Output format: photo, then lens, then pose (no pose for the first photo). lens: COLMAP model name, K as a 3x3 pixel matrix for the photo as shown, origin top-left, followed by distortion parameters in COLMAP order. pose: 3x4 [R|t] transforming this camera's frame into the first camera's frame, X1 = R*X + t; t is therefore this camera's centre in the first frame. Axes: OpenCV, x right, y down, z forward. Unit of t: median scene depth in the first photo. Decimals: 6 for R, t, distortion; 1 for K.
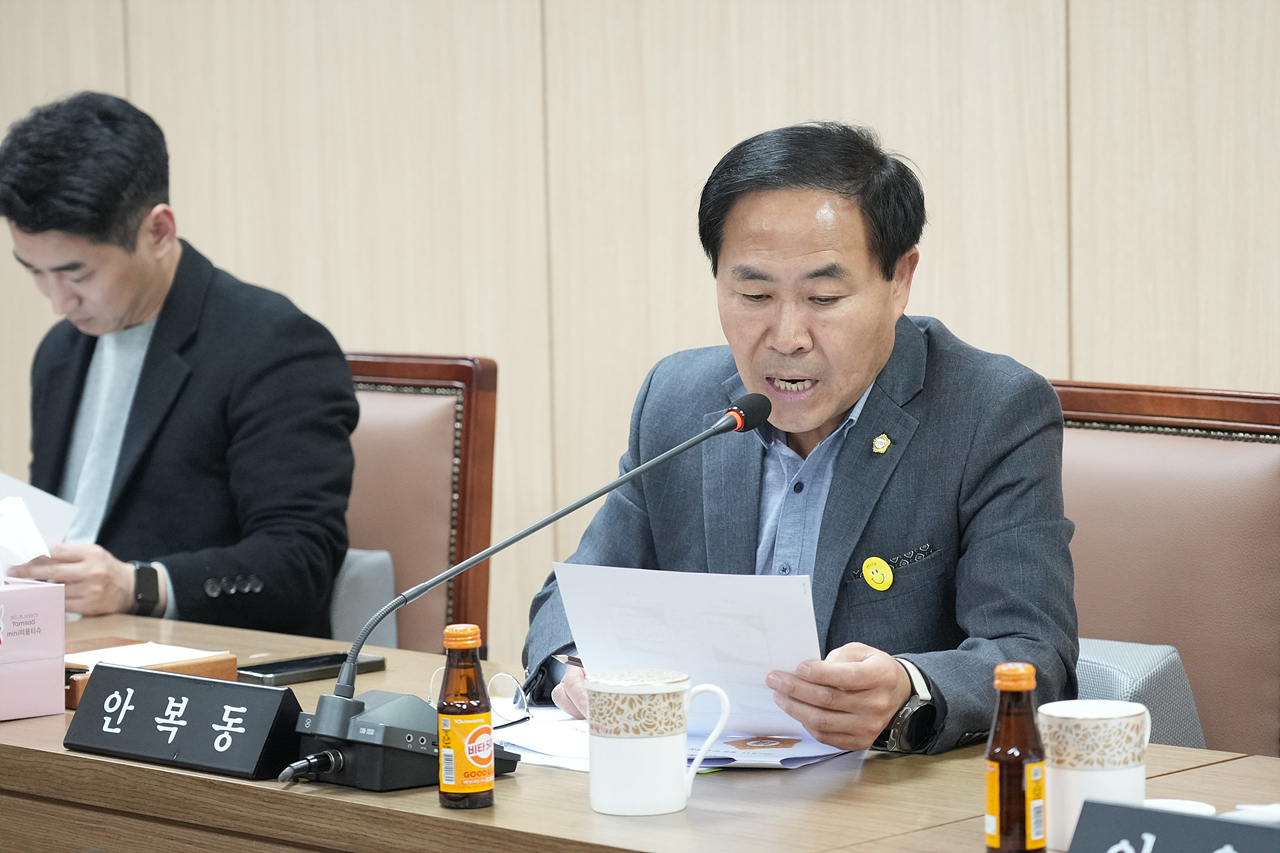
lens RADIAL K [[3466.2, 0, 642.1], [0, 3466.2, 434.7], [0, 0, 1]] dist [-0.049417, 0.000000]
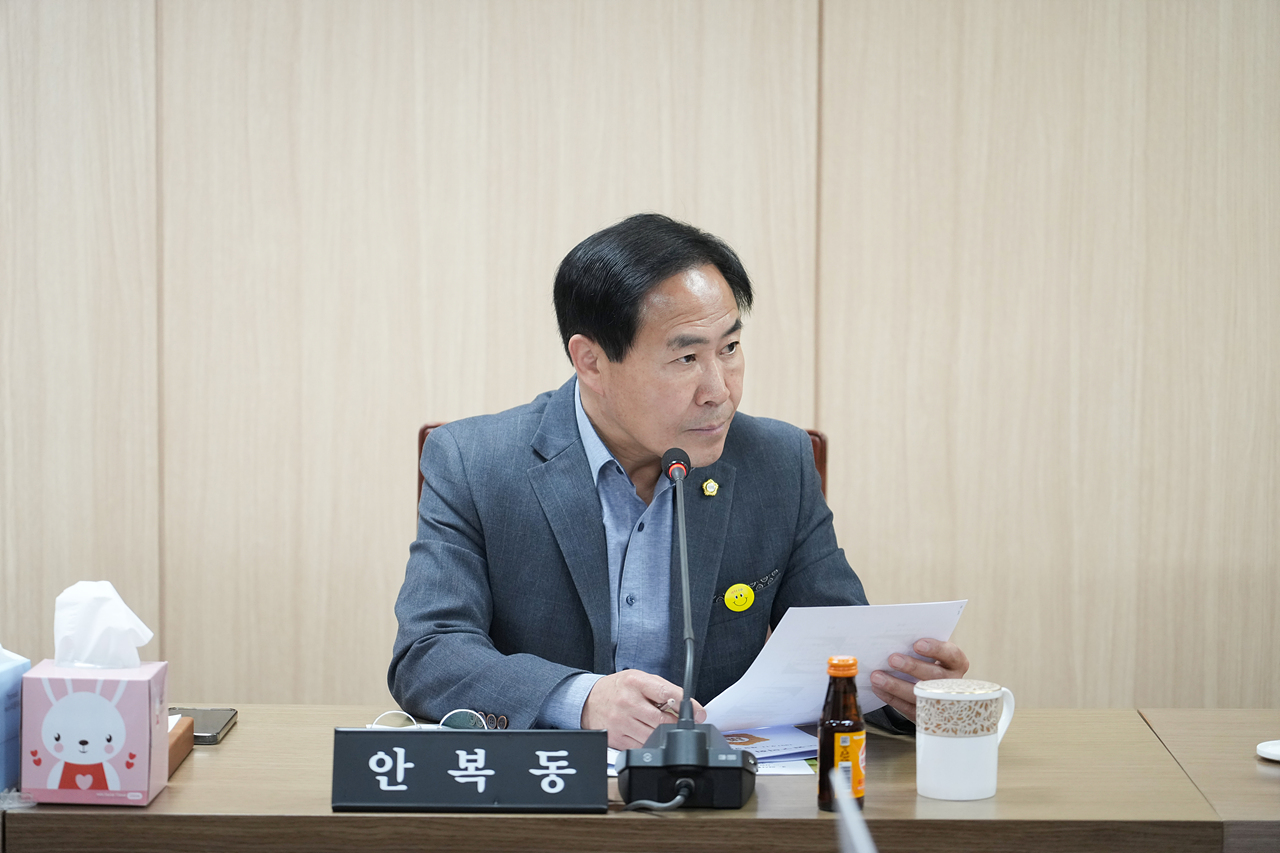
lens RADIAL K [[3403.7, 0, 635.8], [0, 3403.7, 433.1], [0, 0, 1]] dist [-0.056845, 0.000000]
pose [[0.724391, -0.035077, 0.688497, -0.834791], [0.033804, 0.999311, 0.015346, -0.038771], [-0.688560, 0.012157, 0.725077, 0.186994]]
